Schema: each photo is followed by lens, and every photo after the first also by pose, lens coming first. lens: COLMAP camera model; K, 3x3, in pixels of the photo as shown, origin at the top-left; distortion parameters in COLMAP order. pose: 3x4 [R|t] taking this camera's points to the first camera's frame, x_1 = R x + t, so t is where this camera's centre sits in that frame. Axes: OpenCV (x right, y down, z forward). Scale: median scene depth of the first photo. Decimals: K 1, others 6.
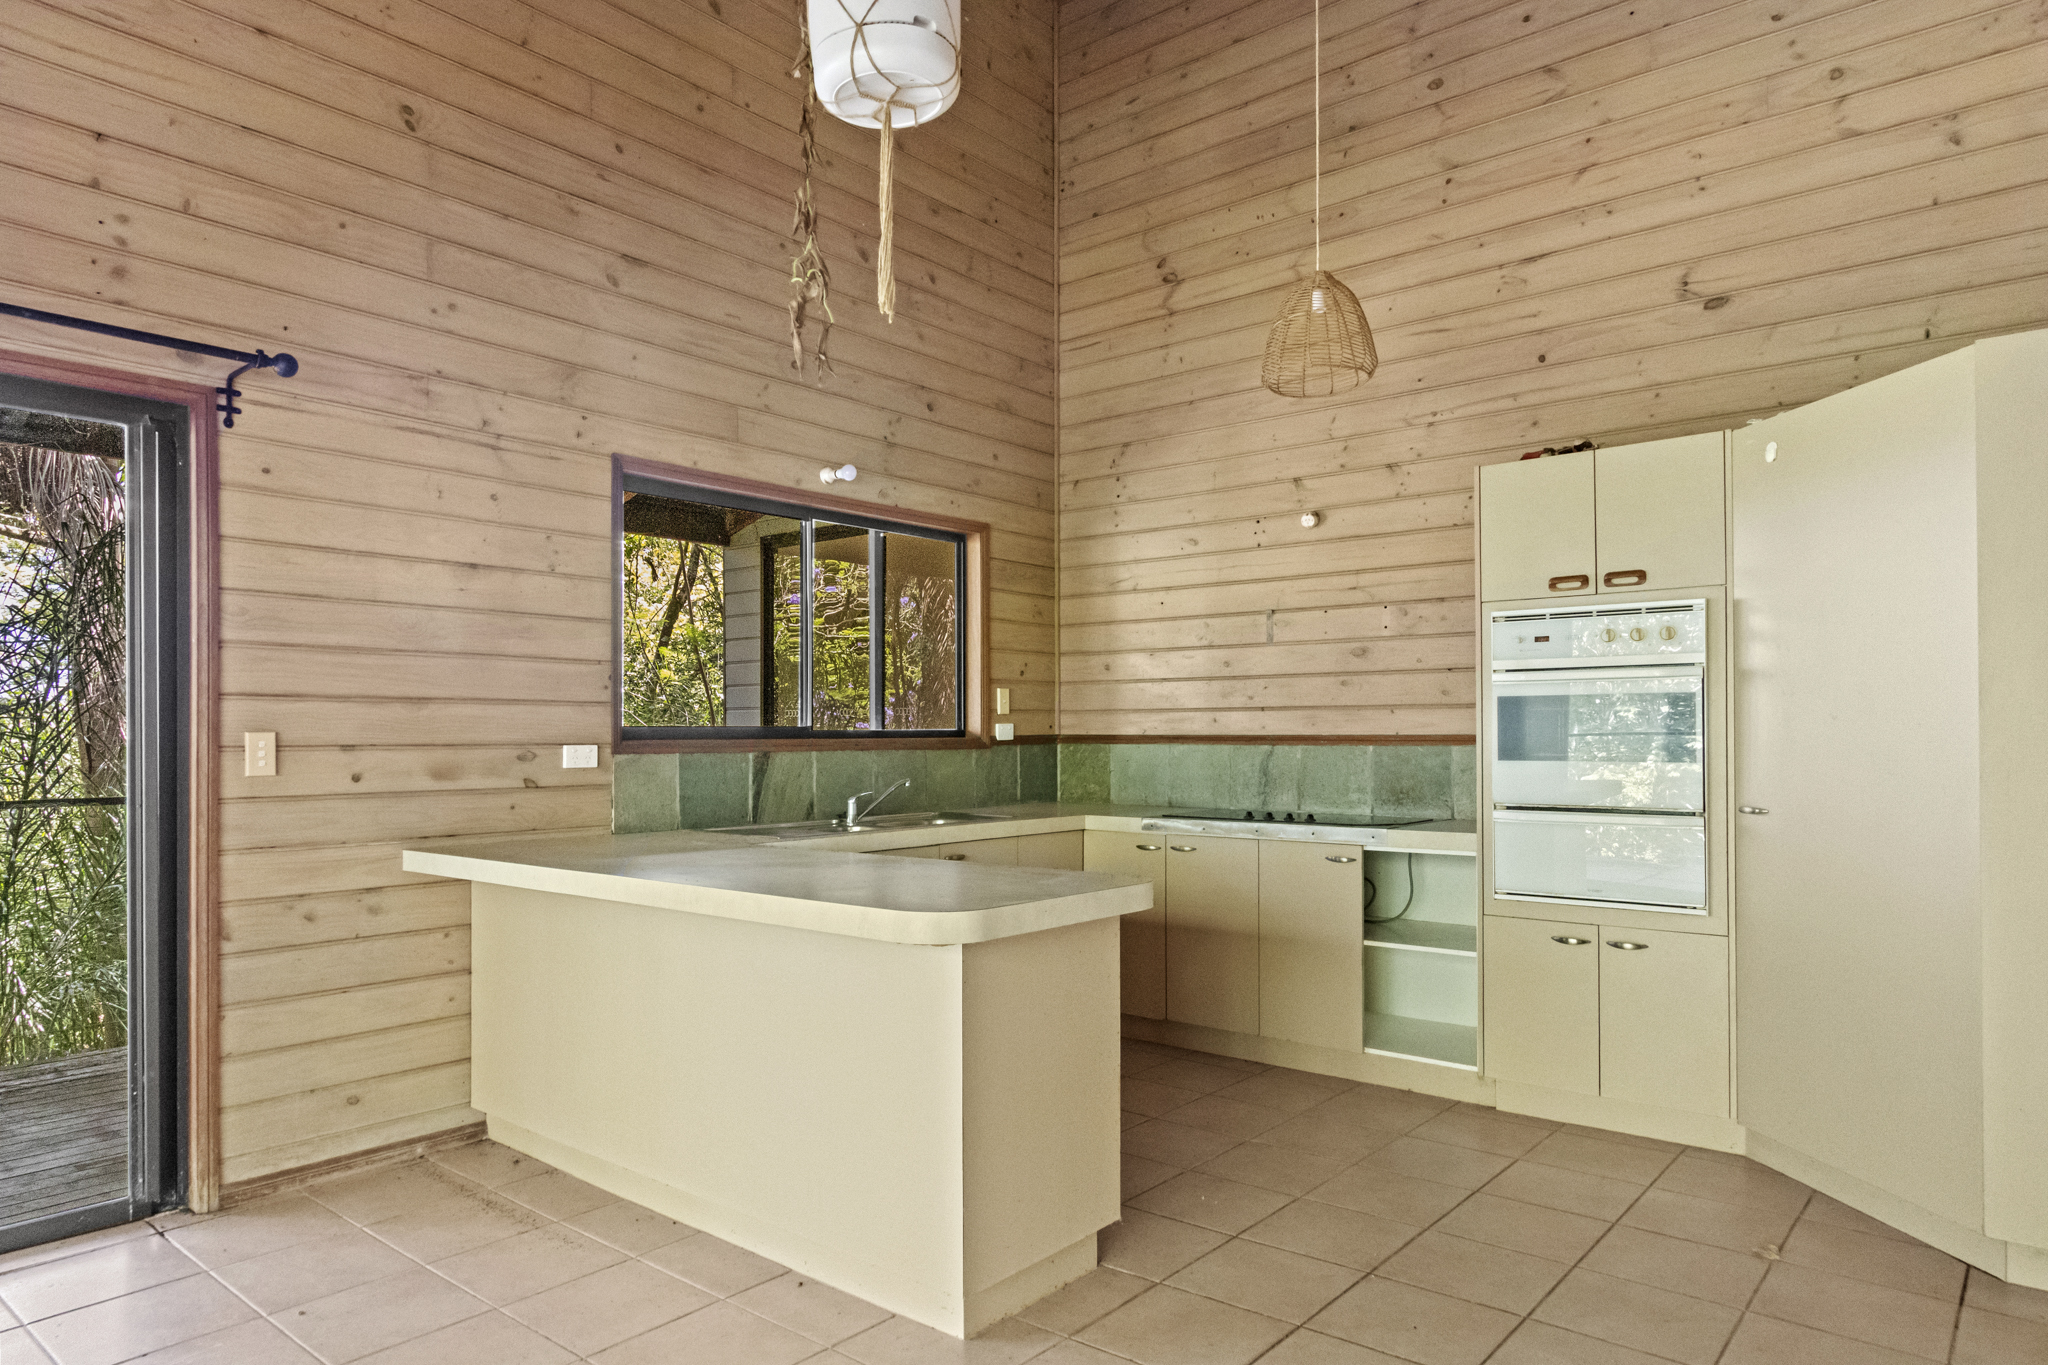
lens RADIAL K [[1268.0, 0, 1018.2], [0, 1268.0, 732.5], [0, 0, 1]] dist [0.004953, 0.000654]
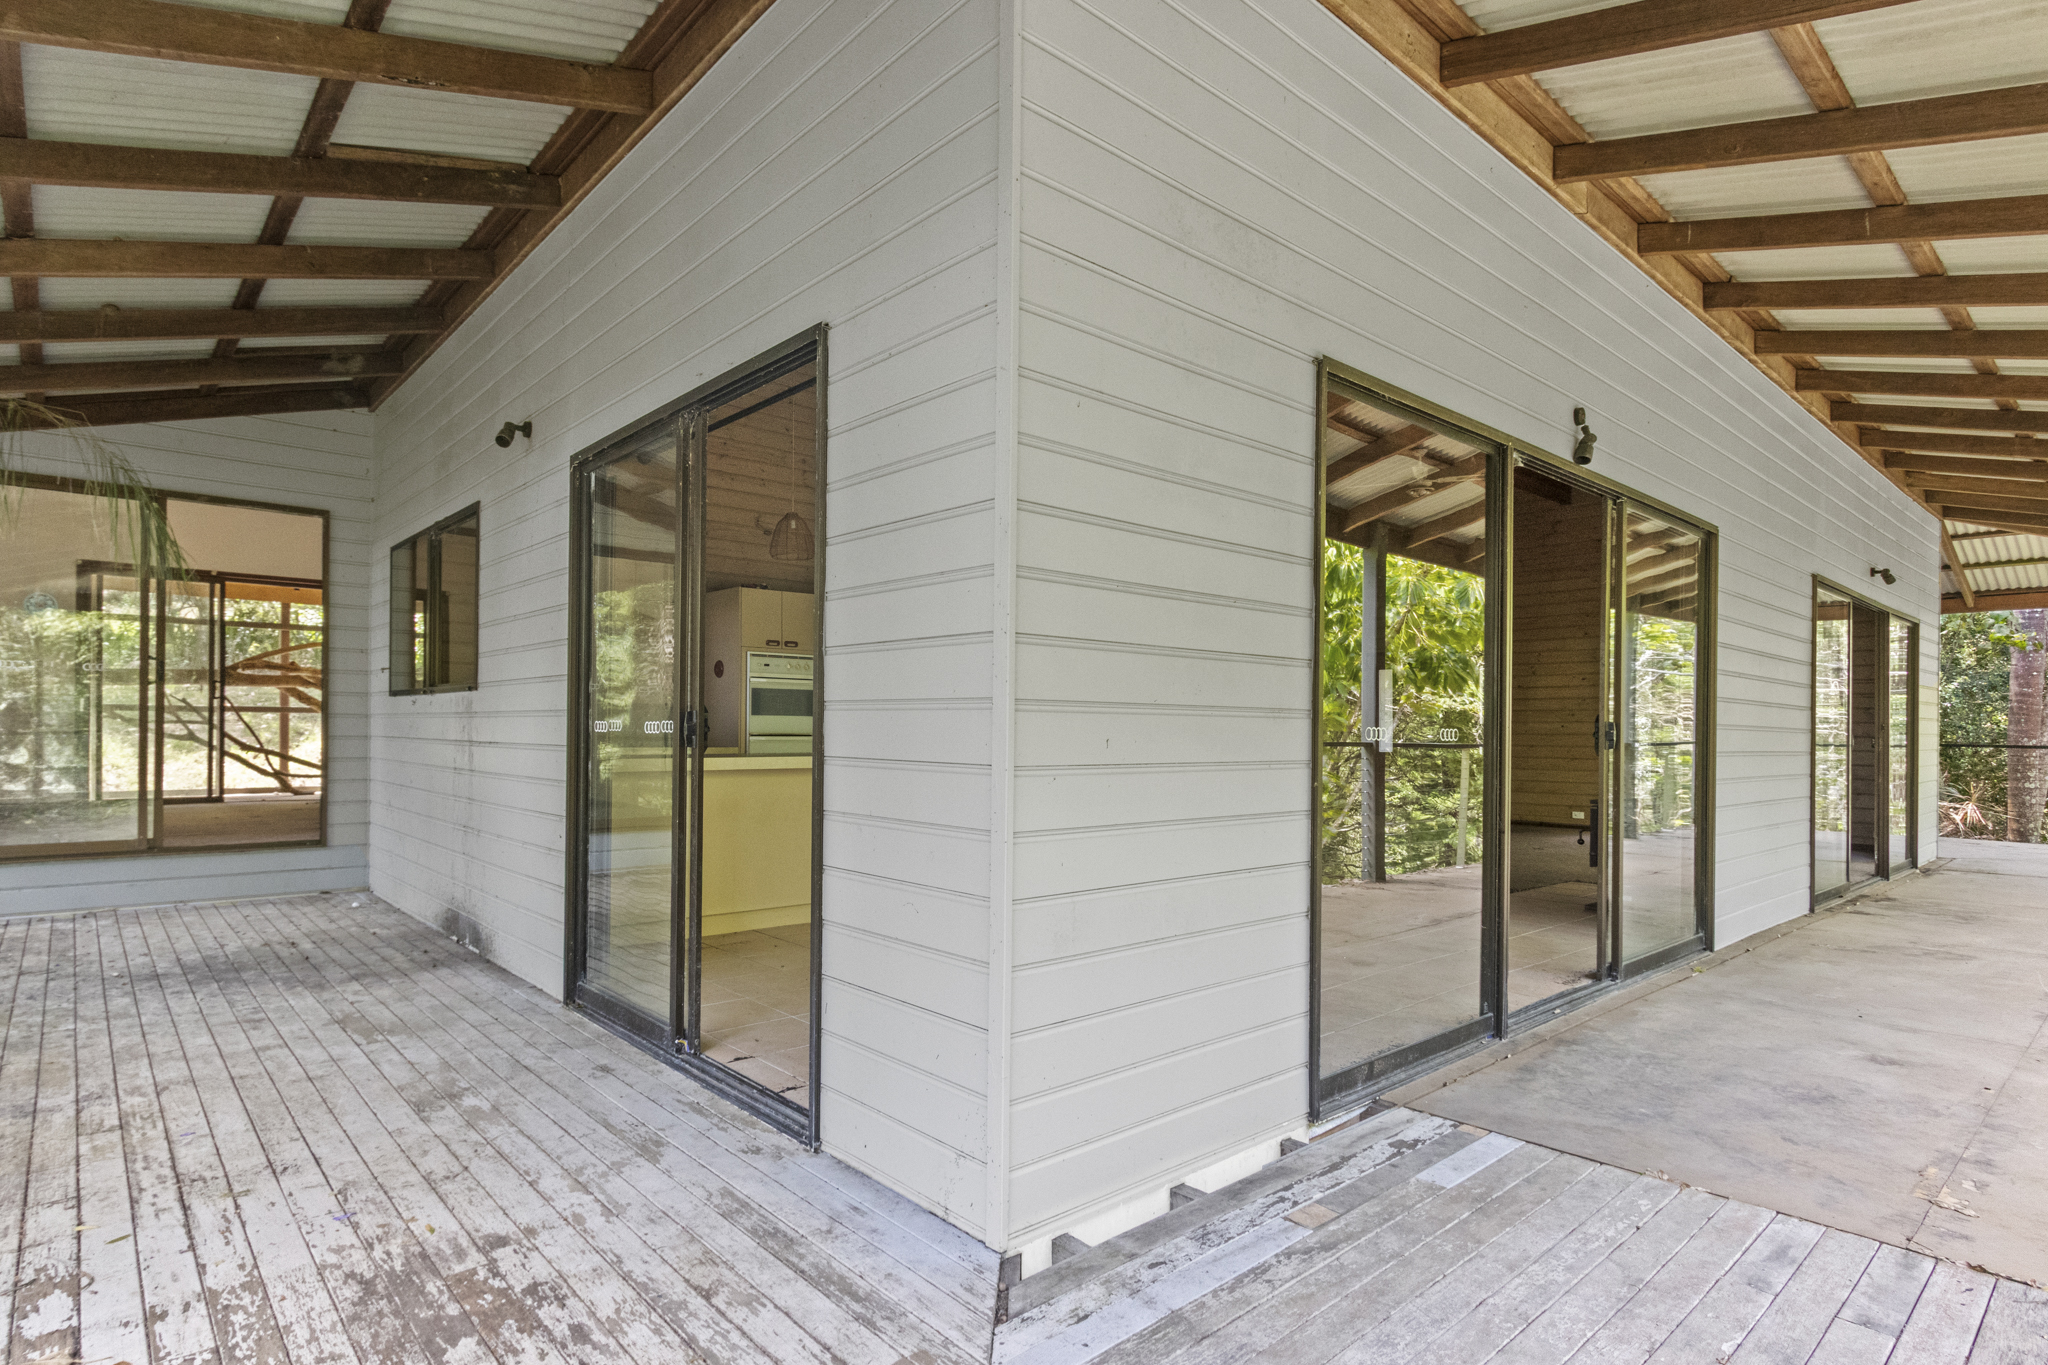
lens RADIAL K [[1038.7, 0, 981.9], [0, 1038.7, 725.3], [0, 0, 1]] dist [-0.002888, -0.001450]
pose [[0.153035, 0.007789, 0.988190, -1.528616], [-0.013457, 0.999893, -0.005797, 0.048863], [-0.988129, -0.012411, 0.153124, 0.298231]]
